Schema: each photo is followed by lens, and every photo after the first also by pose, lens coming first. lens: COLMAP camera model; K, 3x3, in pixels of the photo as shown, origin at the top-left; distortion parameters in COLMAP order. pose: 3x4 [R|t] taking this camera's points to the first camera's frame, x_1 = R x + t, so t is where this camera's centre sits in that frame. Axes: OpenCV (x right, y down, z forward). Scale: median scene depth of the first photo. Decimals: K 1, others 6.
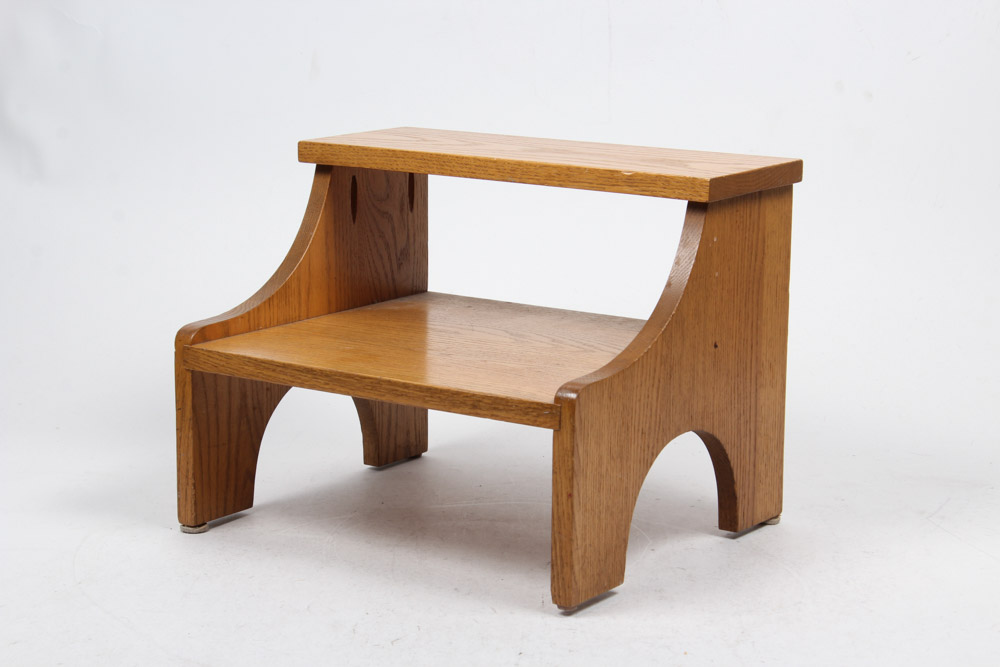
lens RADIAL K [[2405.1, 0, 500.0], [0, 2405.1, 333.5], [0, 0, 1]] dist [0.031508, 0.297482]
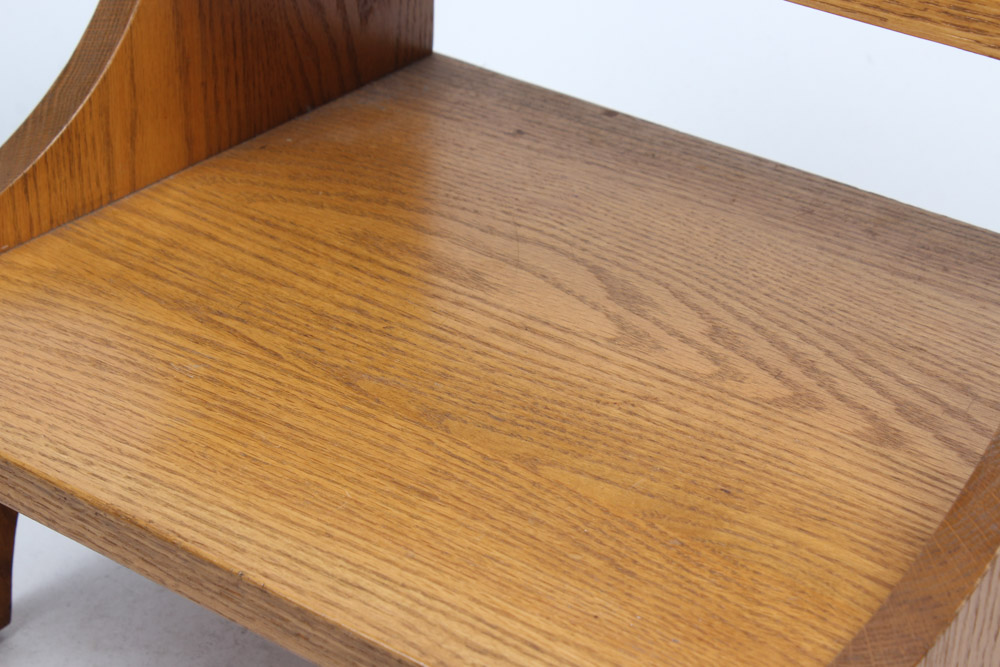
lens RADIAL K [[2405.1, 0, 500.0], [0, 2405.1, 333.5], [0, 0, 1]] dist [0.031508, 0.297482]
pose [[0.998683, 0.035574, -0.036963, 0.001377], [-0.022571, 0.951722, 0.306130, -0.119120], [0.046069, -0.304893, 0.951272, 0.617804]]
